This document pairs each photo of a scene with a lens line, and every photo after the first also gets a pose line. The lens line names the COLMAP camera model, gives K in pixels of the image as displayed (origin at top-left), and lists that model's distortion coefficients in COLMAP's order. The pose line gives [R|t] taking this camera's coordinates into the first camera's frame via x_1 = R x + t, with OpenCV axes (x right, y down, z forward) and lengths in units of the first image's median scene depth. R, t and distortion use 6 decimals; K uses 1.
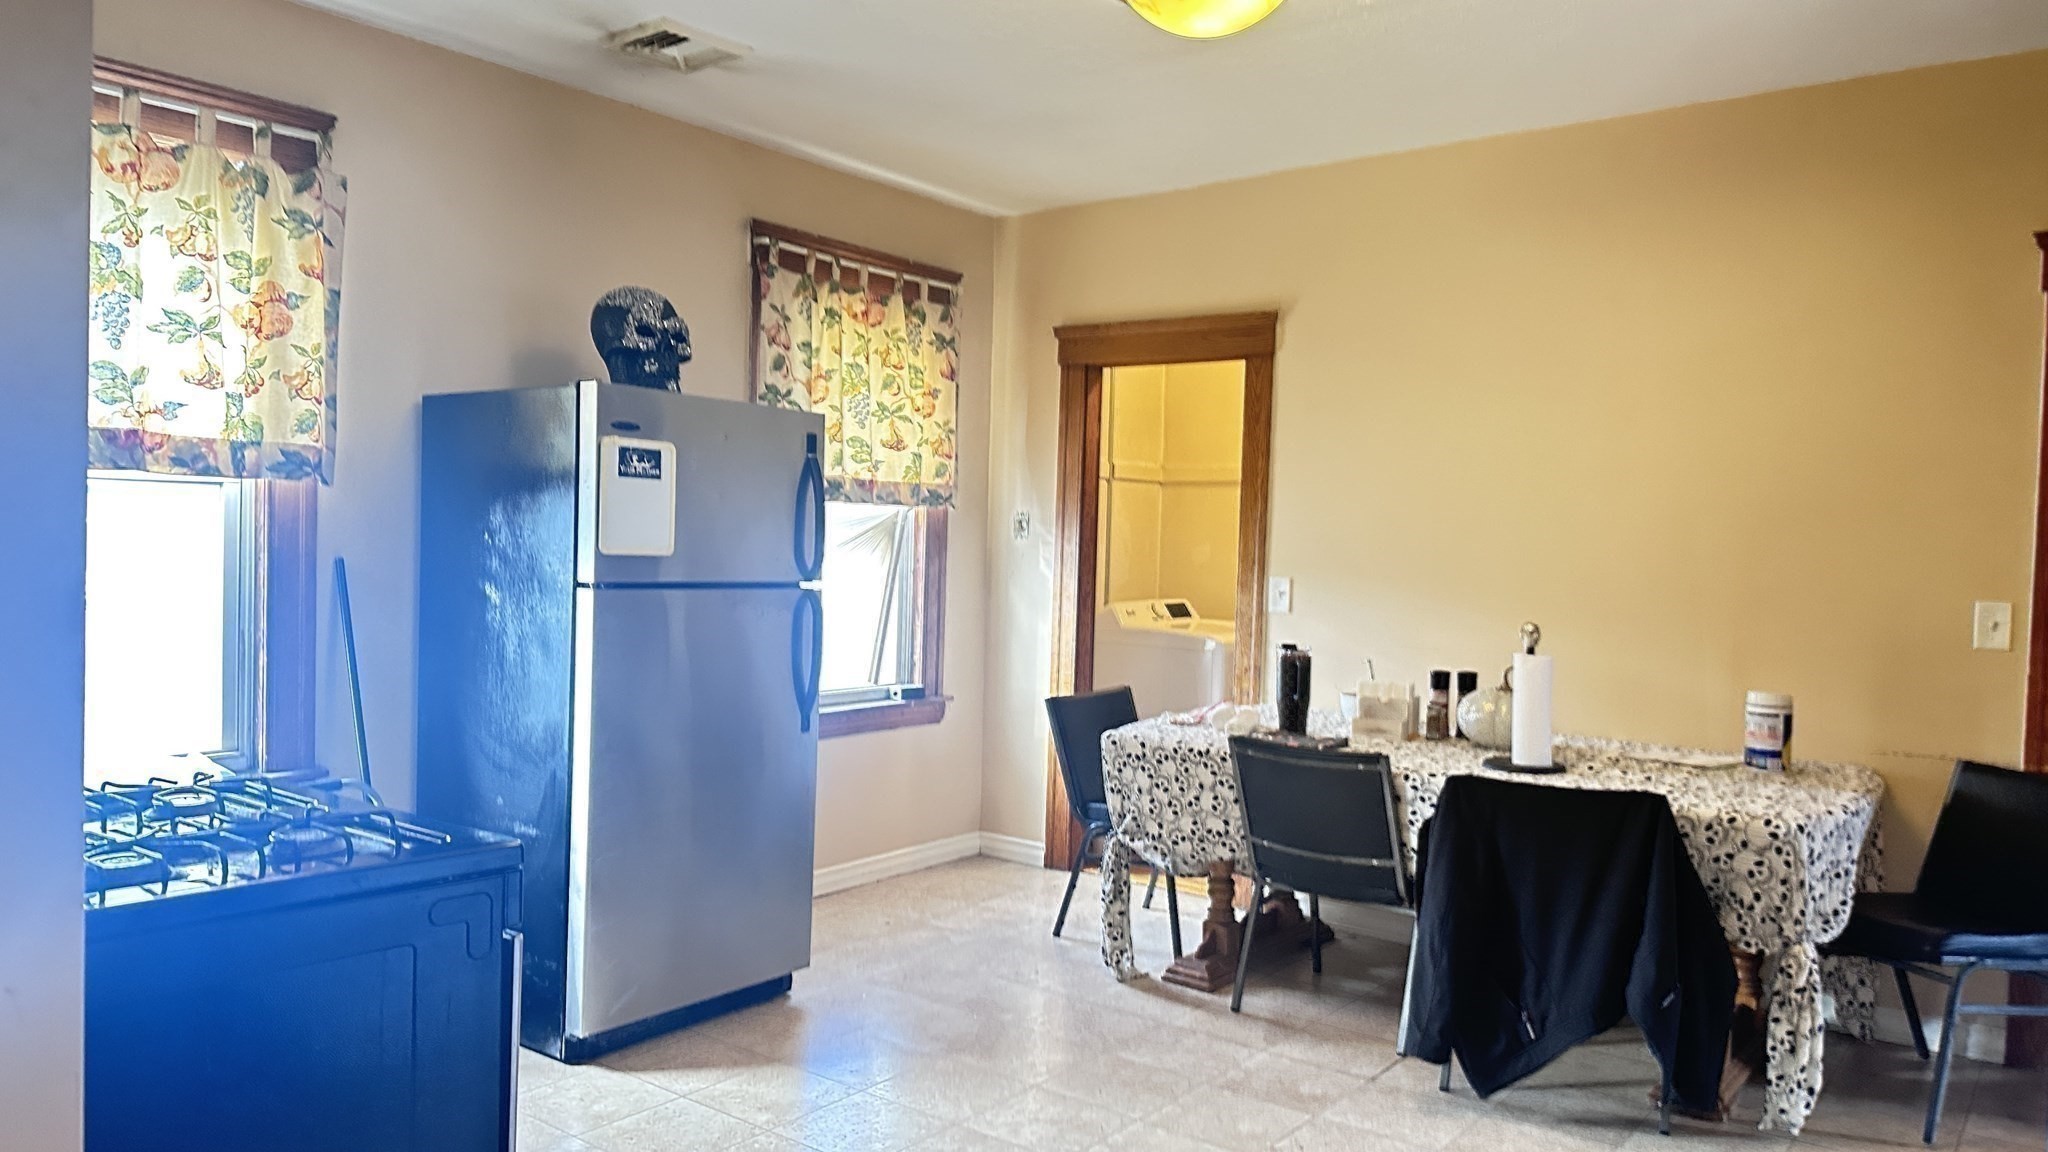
lens RADIAL K [[1452.5, 0, 1027.6], [0, 1452.5, 572.0], [0, 0, 1]] dist [0.055152, 0.000757]
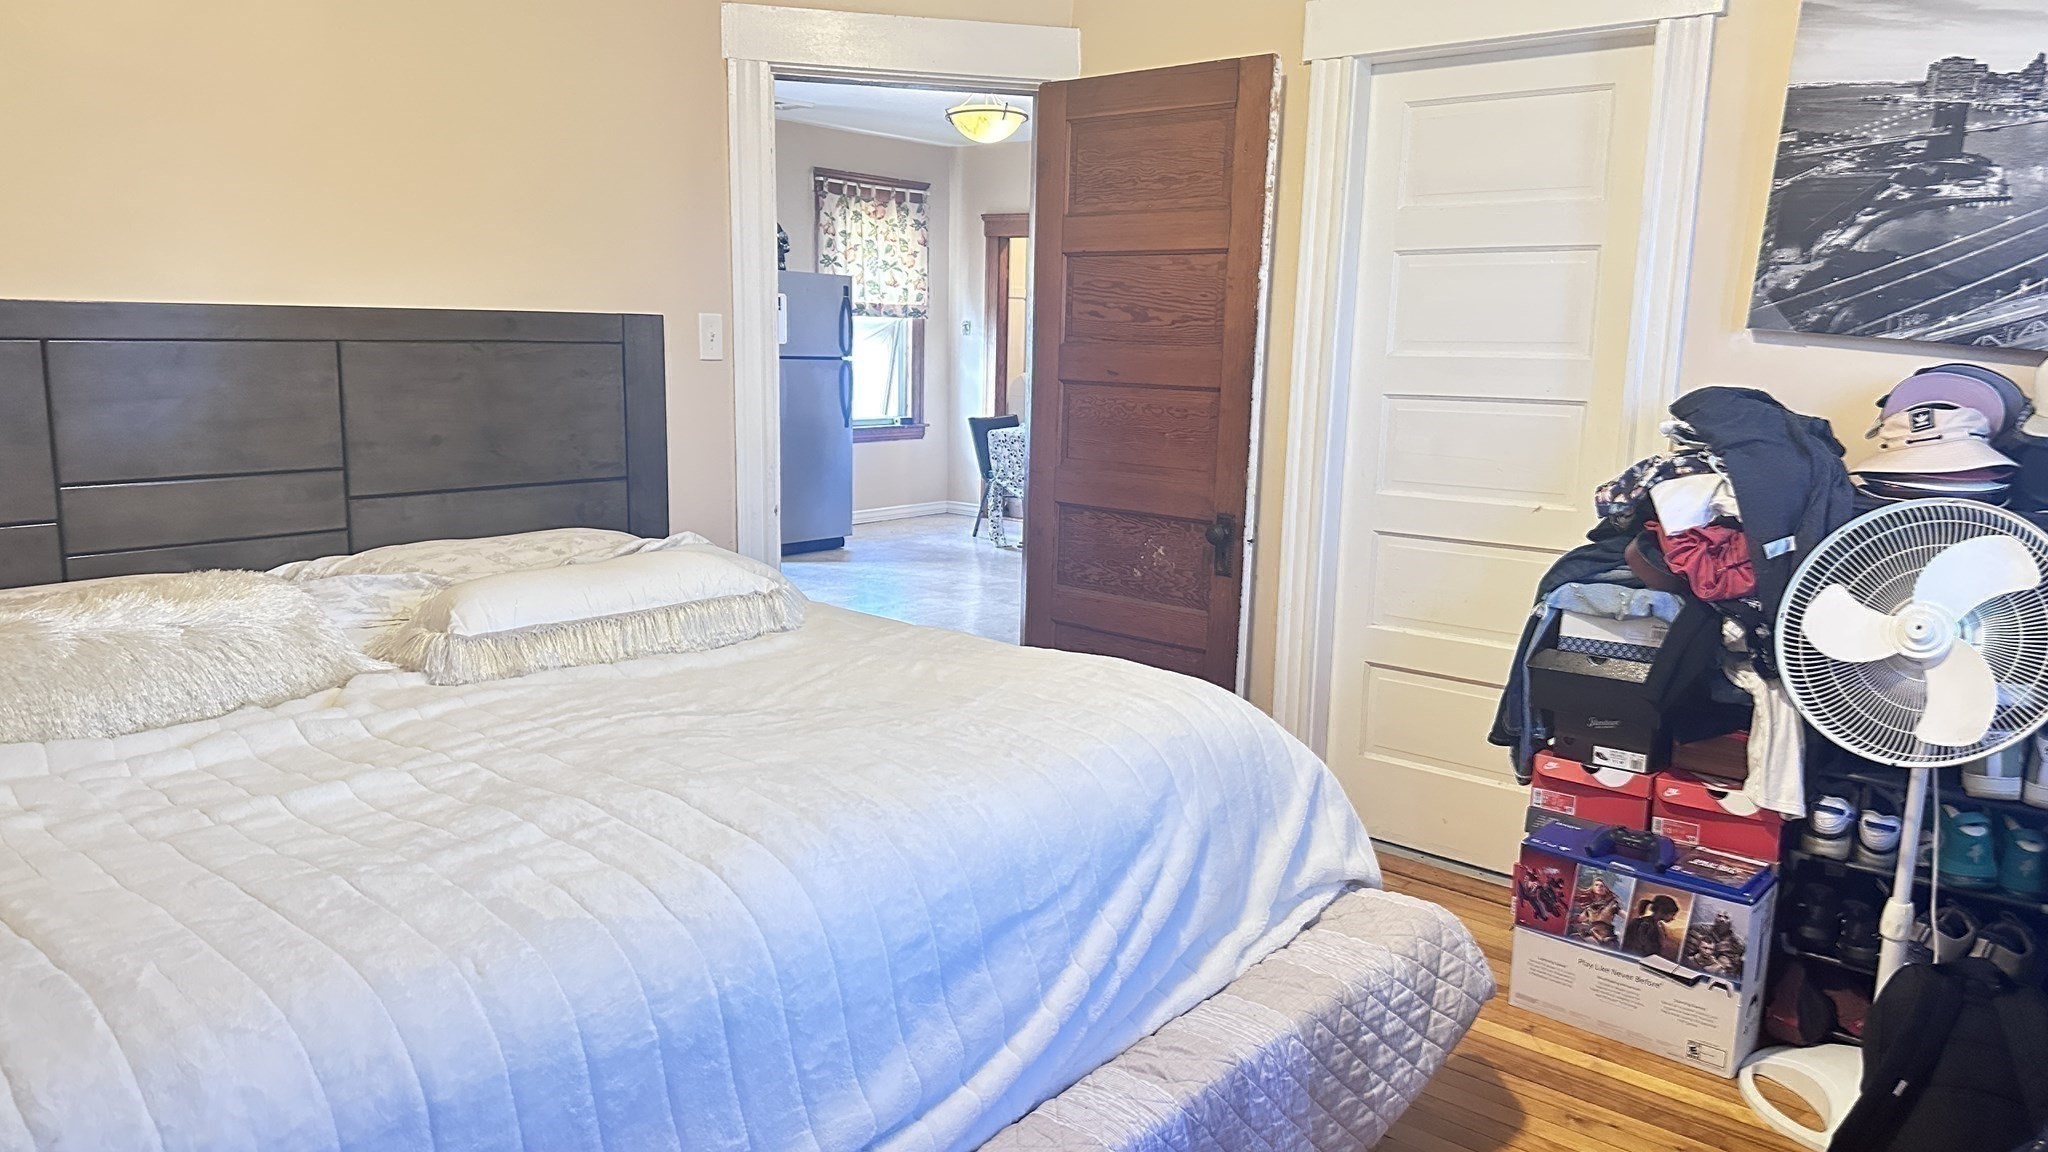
lens RADIAL K [[1452.5, 0, 1026.4], [0, 1452.5, 589.9], [0, 0, 1]] dist [0.055152, 0.000757]
pose [[0.999296, 0.003423, -0.037355, 0.151108], [0.002367, 0.988088, 0.153874, 0.012617], [0.037437, -0.153854, 0.987384, -0.895833]]
